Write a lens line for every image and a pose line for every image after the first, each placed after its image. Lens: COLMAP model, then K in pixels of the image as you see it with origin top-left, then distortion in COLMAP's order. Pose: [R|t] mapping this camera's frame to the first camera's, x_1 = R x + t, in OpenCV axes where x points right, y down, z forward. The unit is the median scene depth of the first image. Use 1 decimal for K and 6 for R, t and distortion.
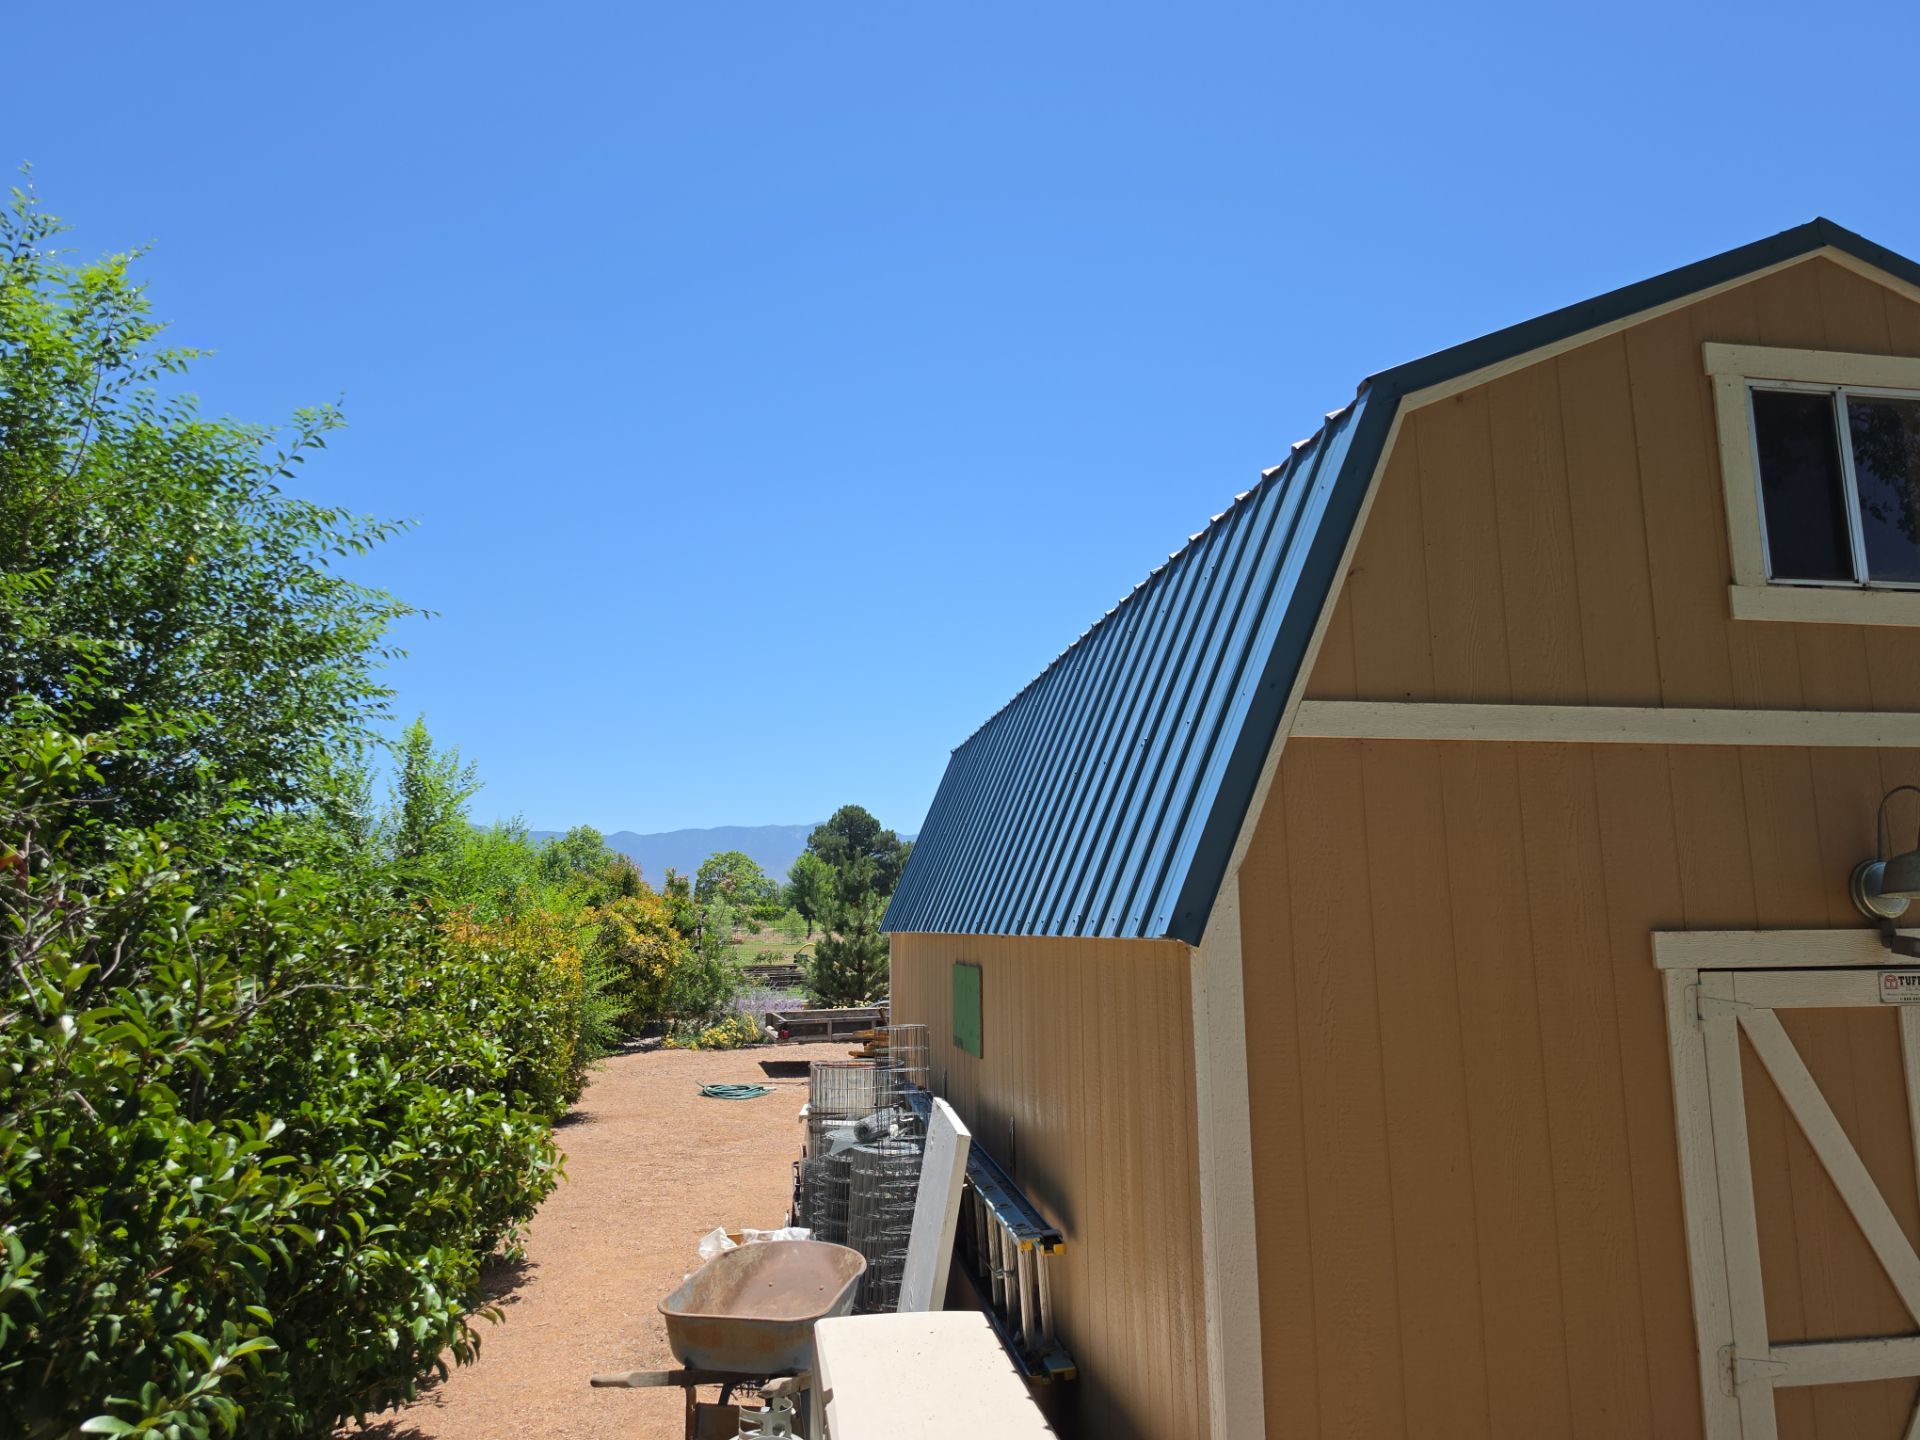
lens RADIAL K [[1265.9, 0, 954.4], [0, 1265.9, 706.2], [0, 0, 1]] dist [0.004708, 0.001651]
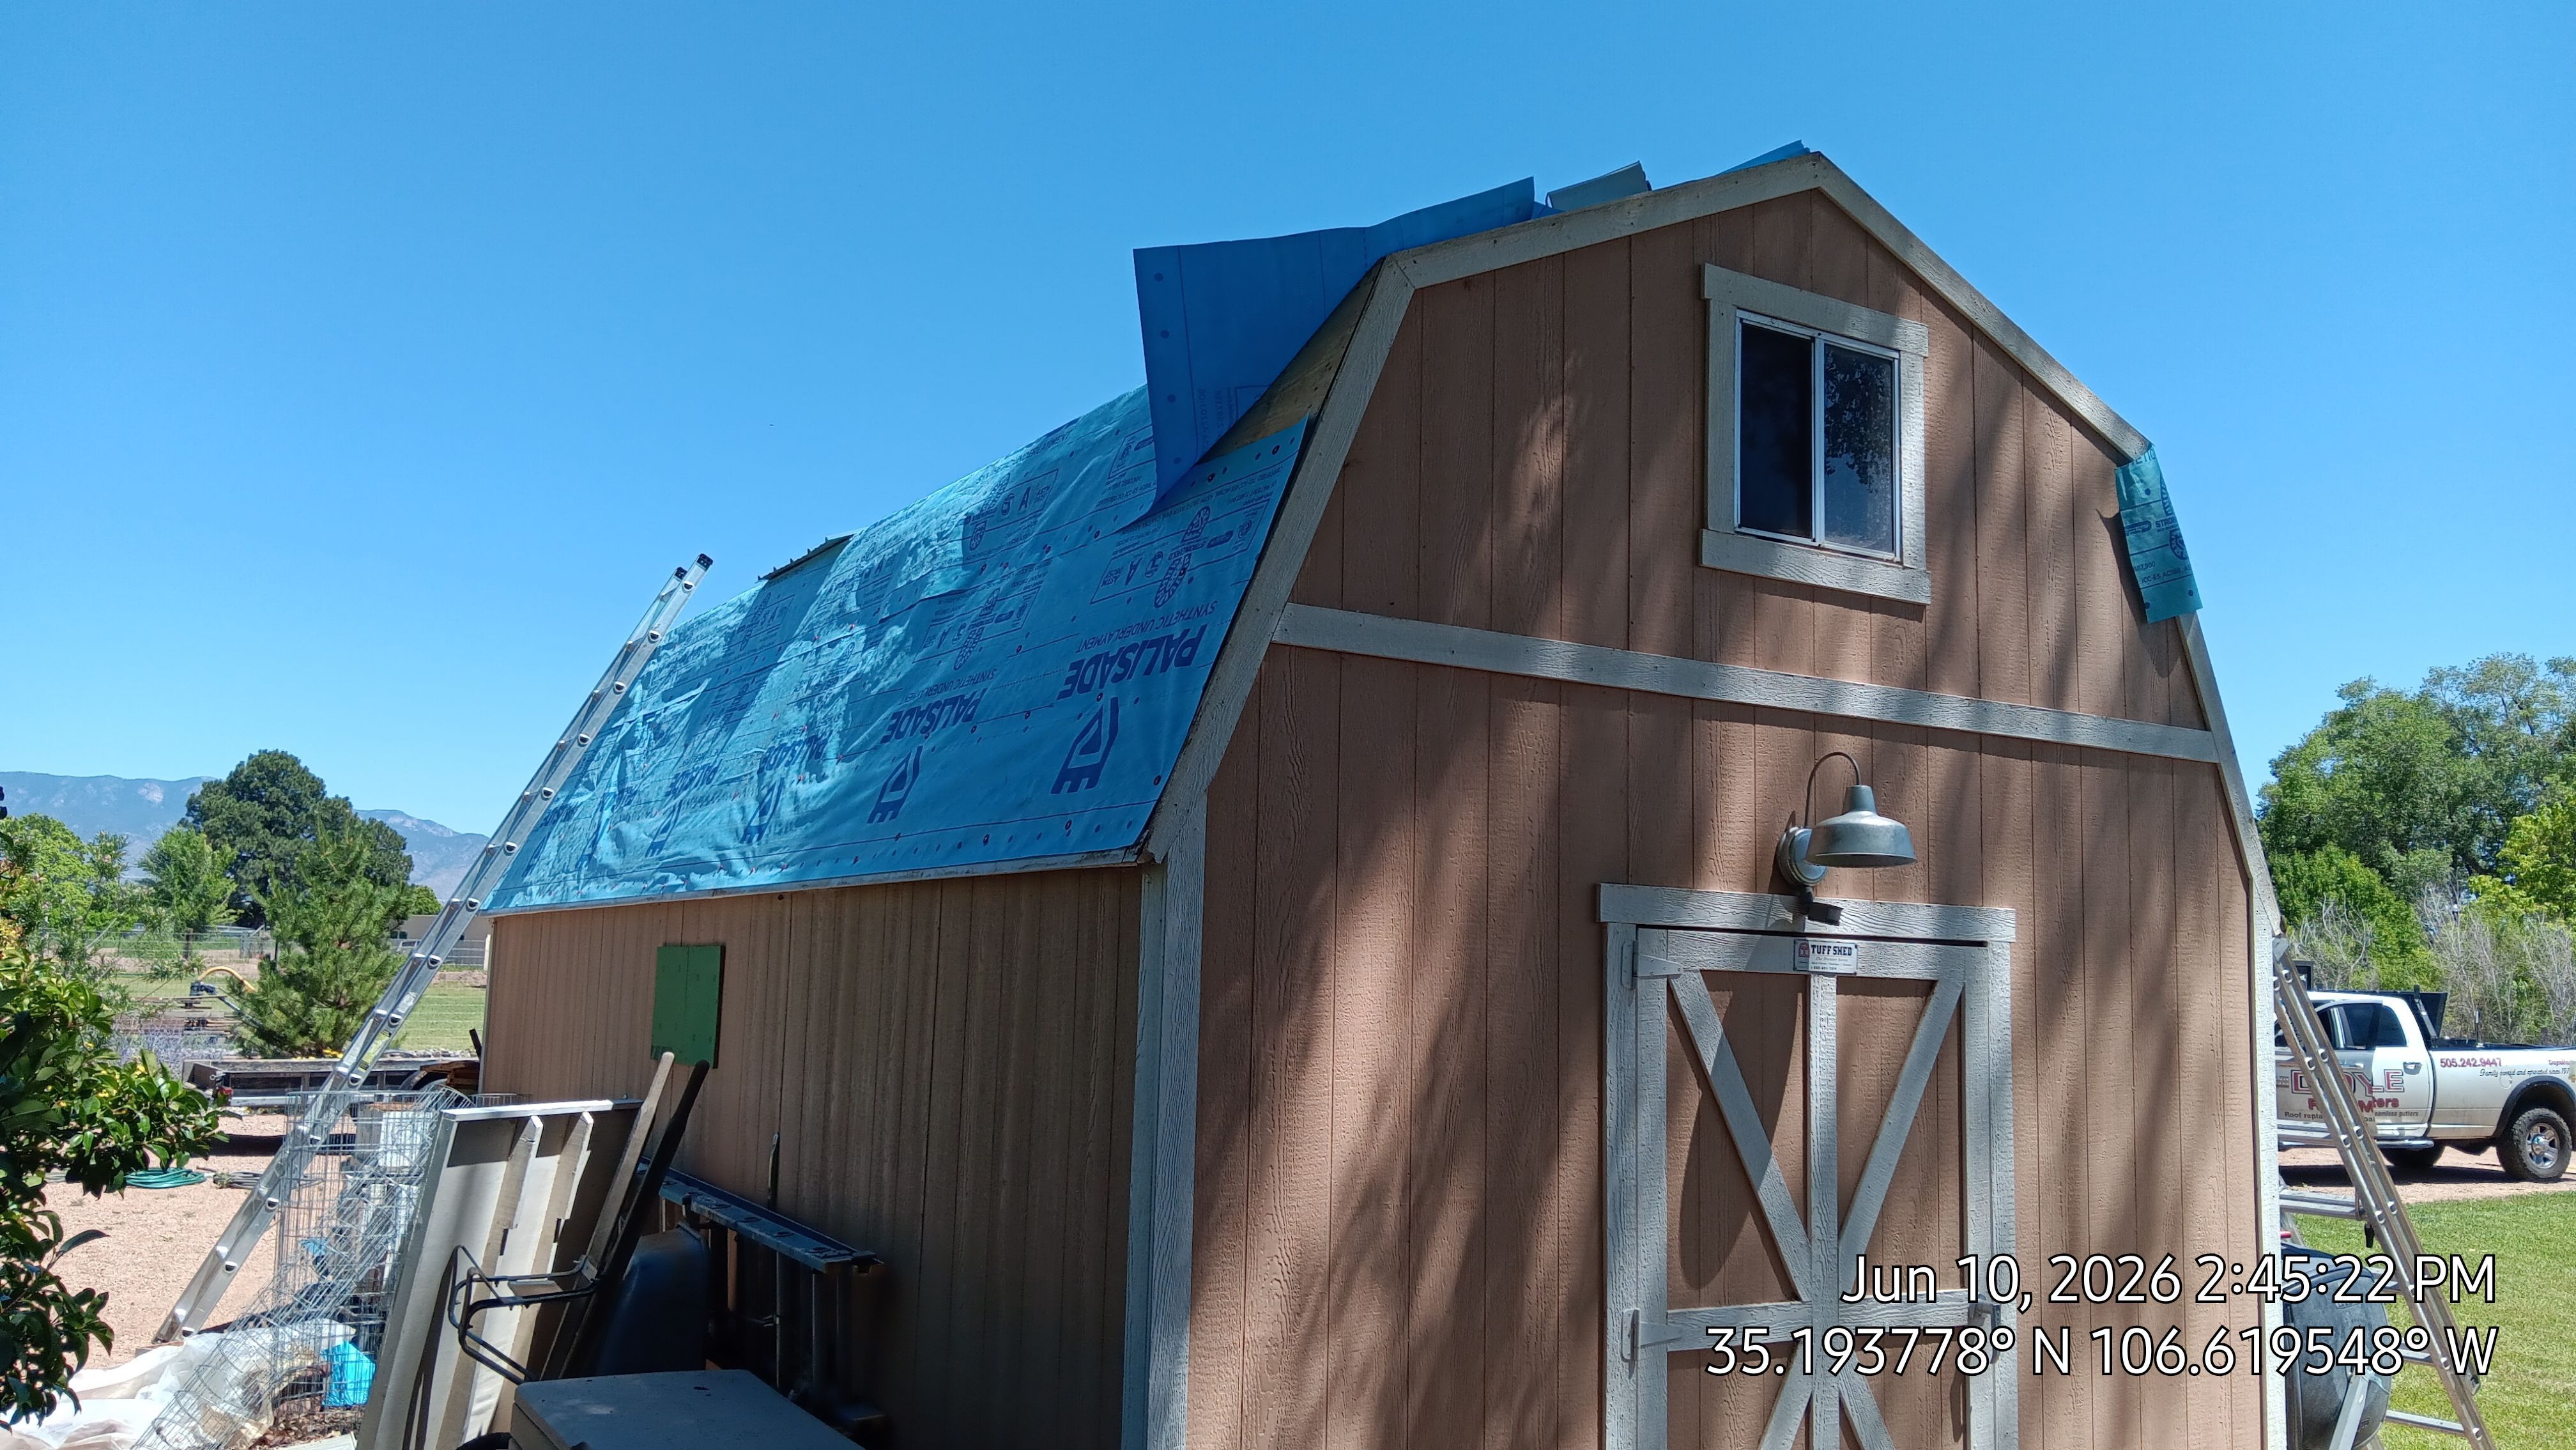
lens RADIAL K [[2096.3, 0, 1248.8], [0, 2096.3, 732.7], [0, 0, 1]] dist [0.063954, -0.139768]
pose [[0.924387, 0.083679, 0.372165, -0.255112], [-0.099303, 0.994792, 0.022977, 0.050123], [-0.368304, -0.058196, 0.927882, -0.316153]]
